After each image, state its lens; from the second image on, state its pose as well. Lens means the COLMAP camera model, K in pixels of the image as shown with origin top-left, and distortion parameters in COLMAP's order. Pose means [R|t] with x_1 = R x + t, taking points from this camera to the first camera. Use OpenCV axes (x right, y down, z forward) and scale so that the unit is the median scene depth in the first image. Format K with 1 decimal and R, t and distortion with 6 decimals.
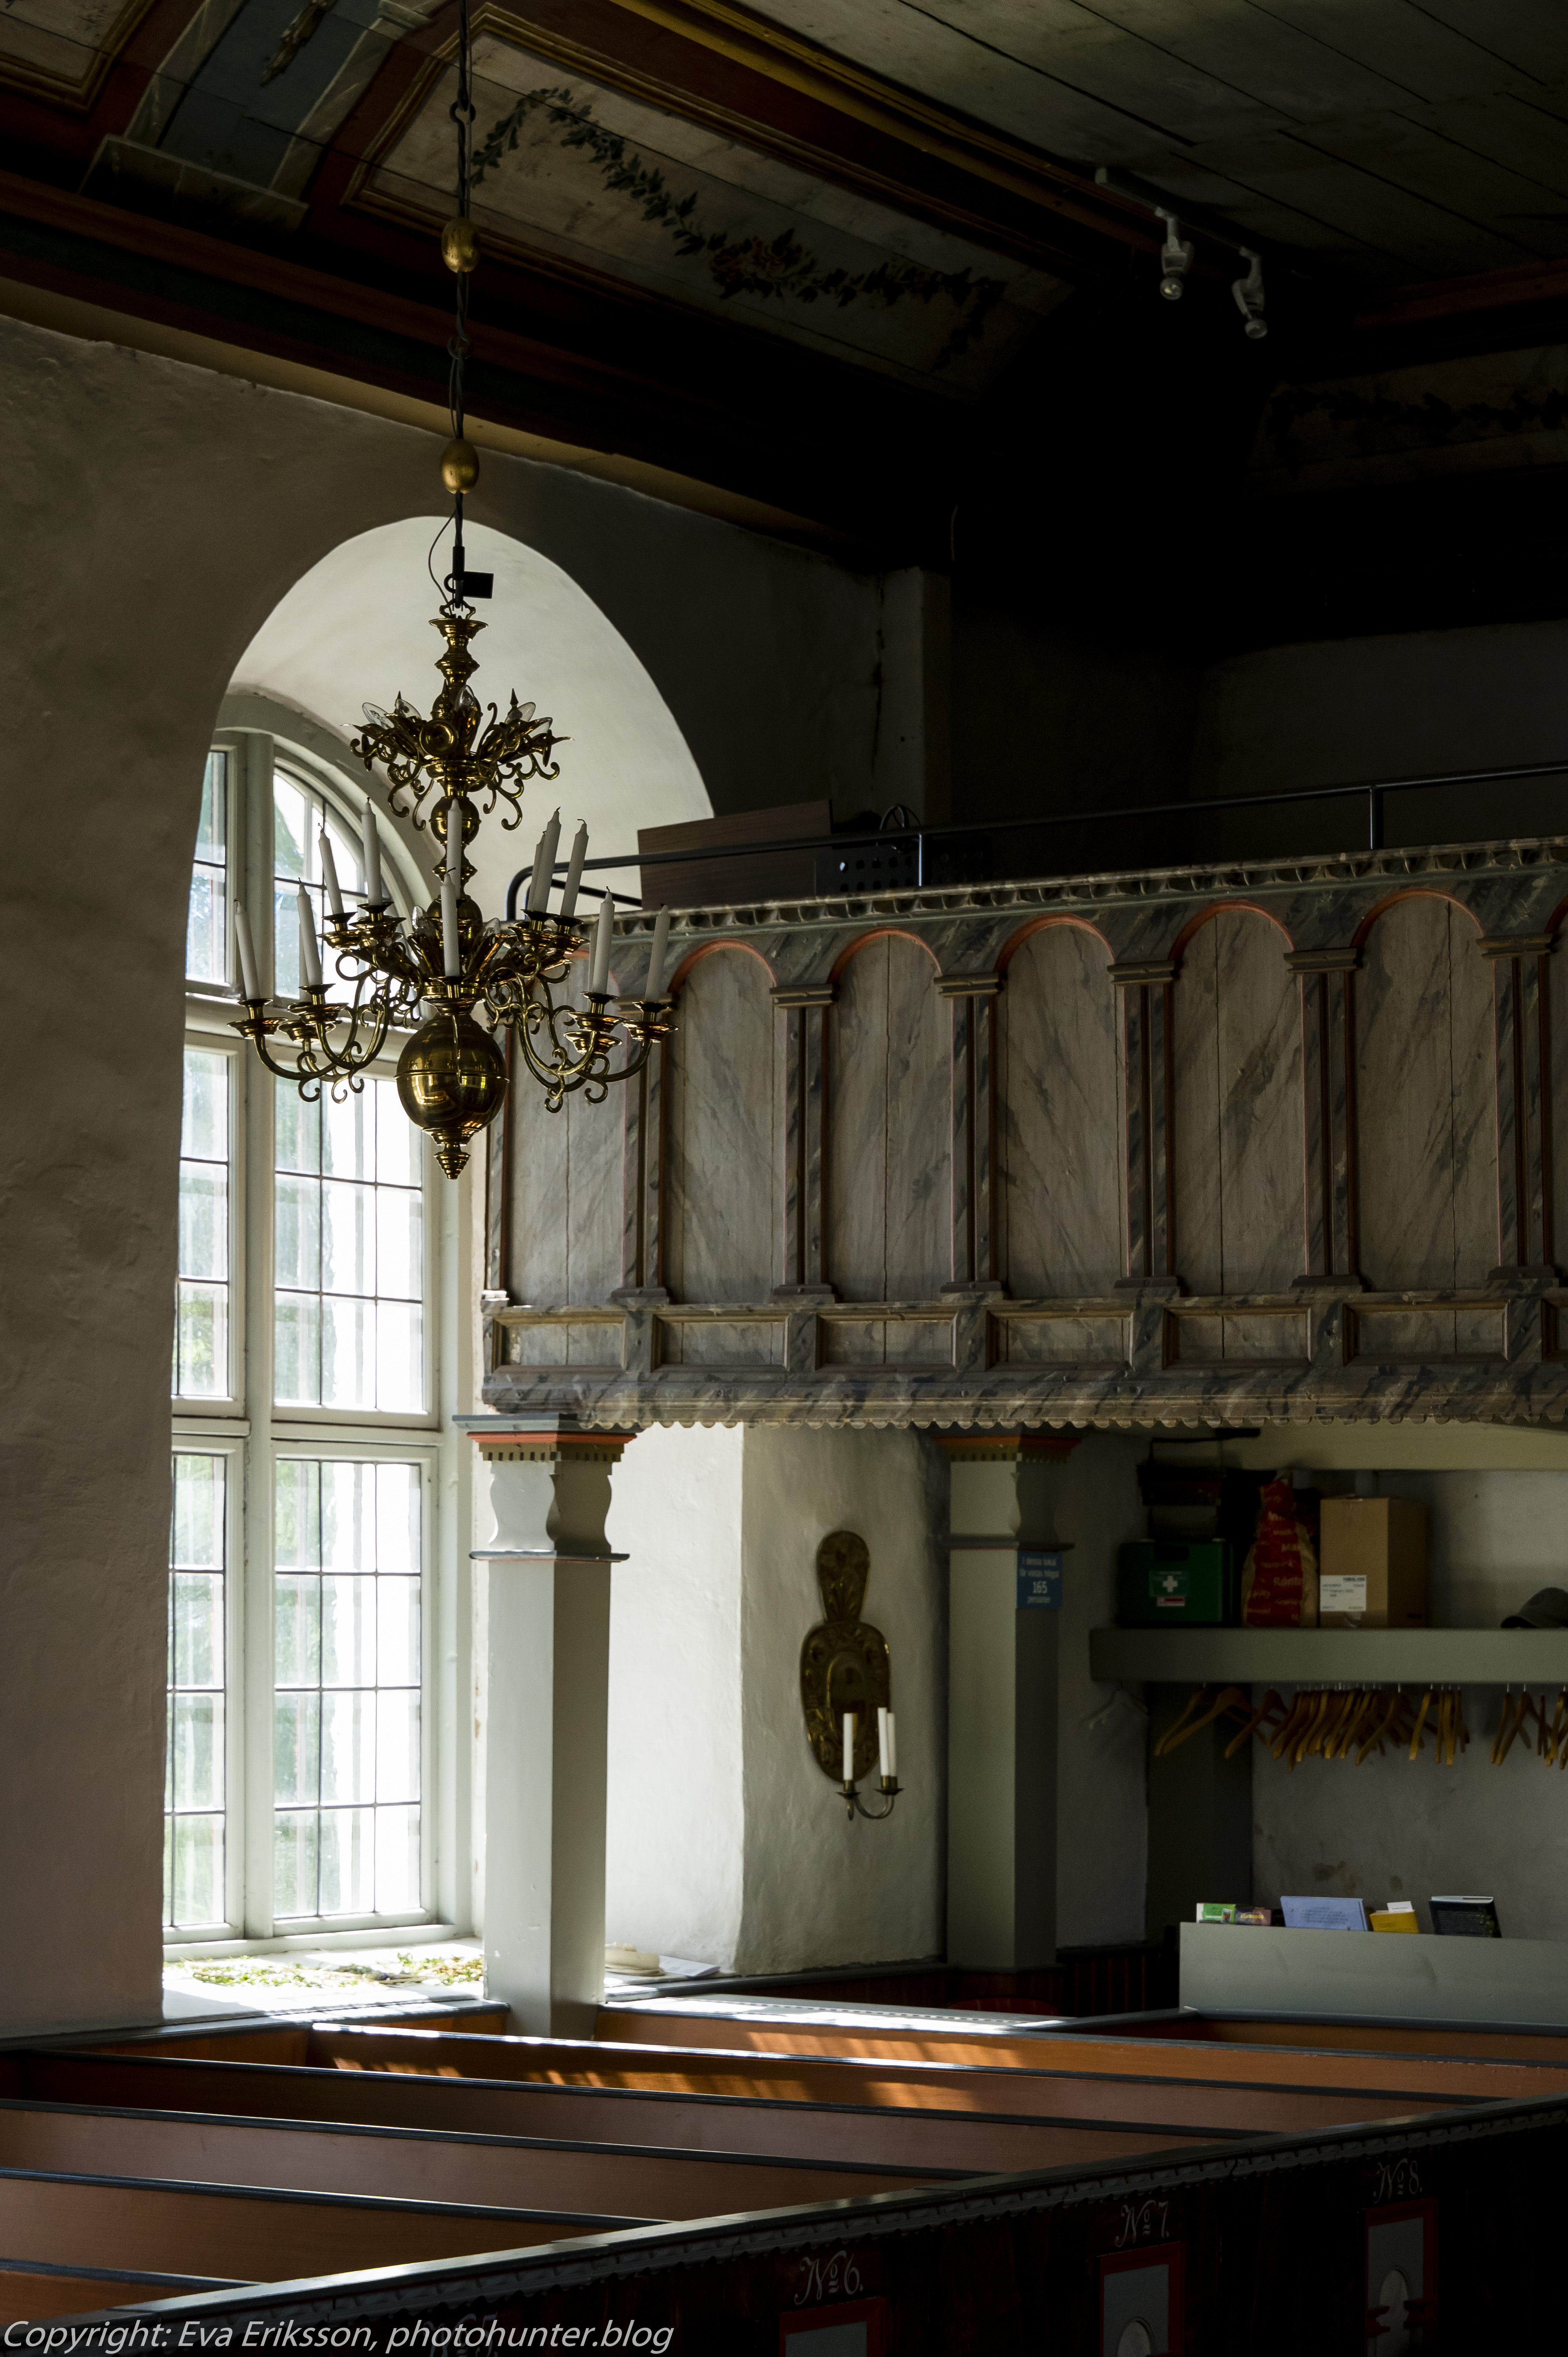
lens RADIAL K [[5164.4, 0, 784.4], [0, 5164.4, 1181.1], [0, 0, 1]] dist [0.024626, 0.000000]
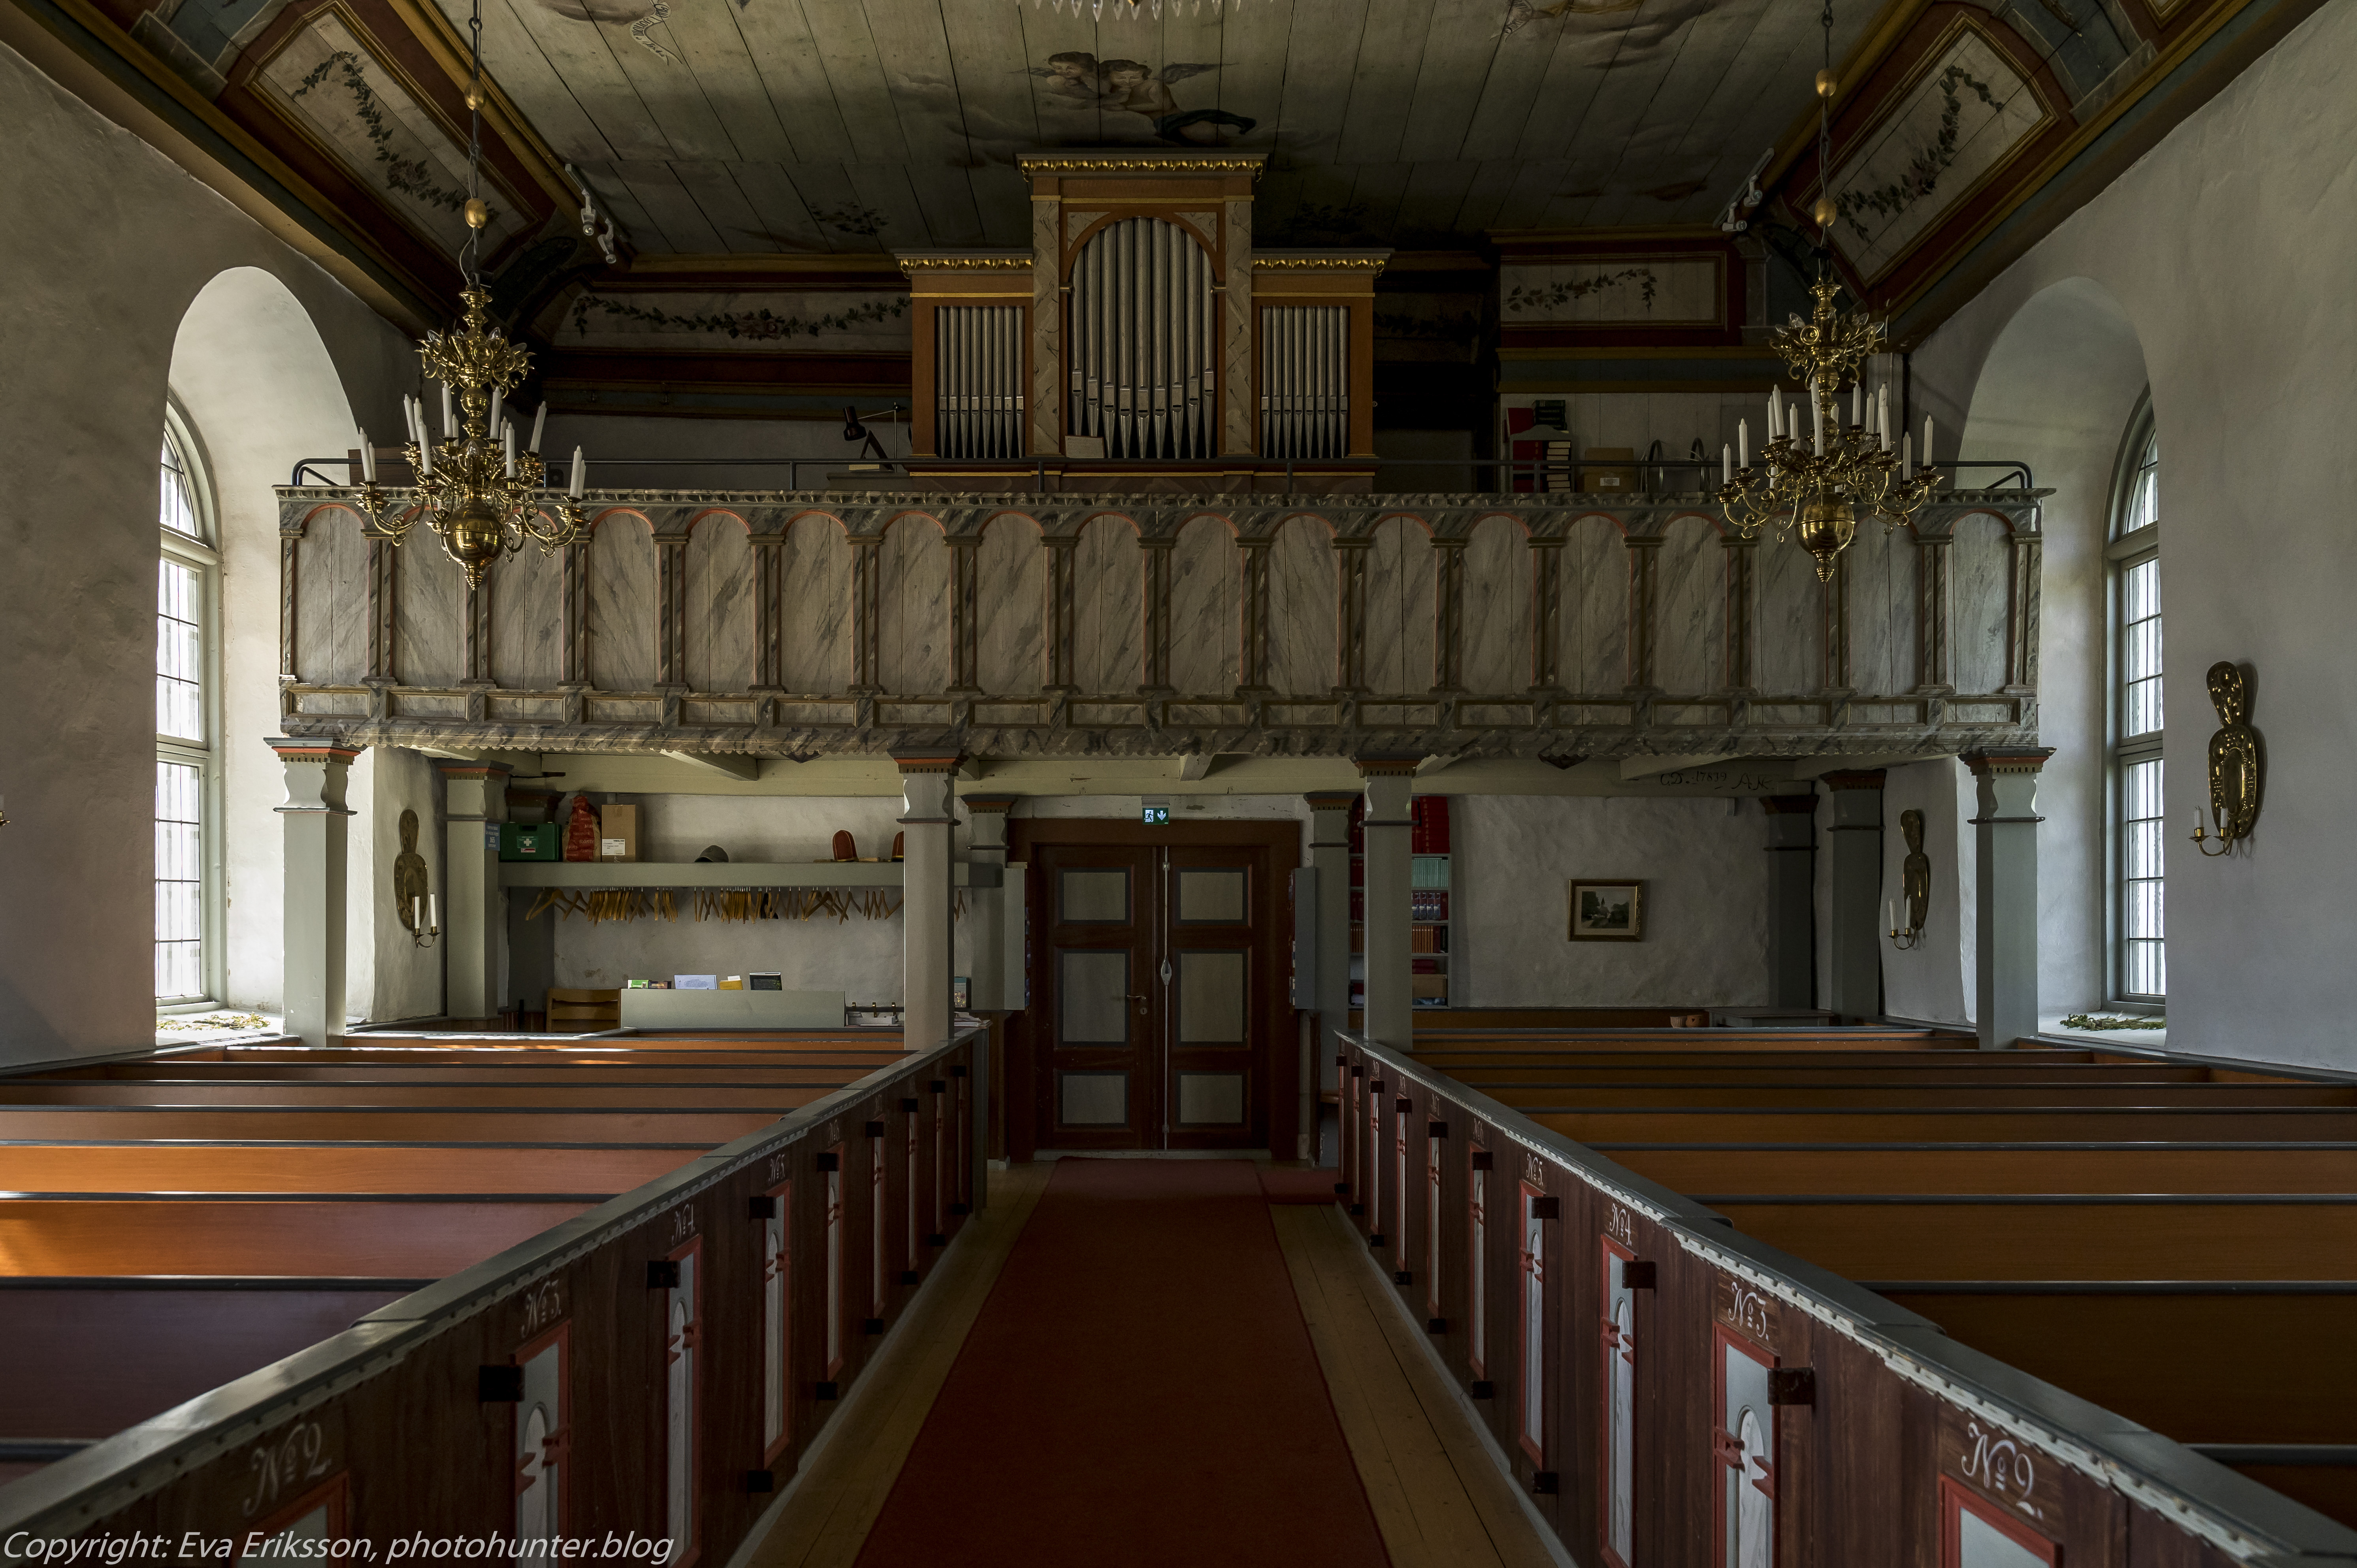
lens RADIAL K [[1992.0, 0, 1172.9], [0, 1992.0, 871.6], [0, 0, 1]] dist [0.003238, -0.006186]
pose [[0.827457, 0.010532, 0.561431, -0.208399], [-0.047465, 0.997558, 0.051243, 0.042478], [-0.559520, -0.069050, 0.825935, 0.192063]]
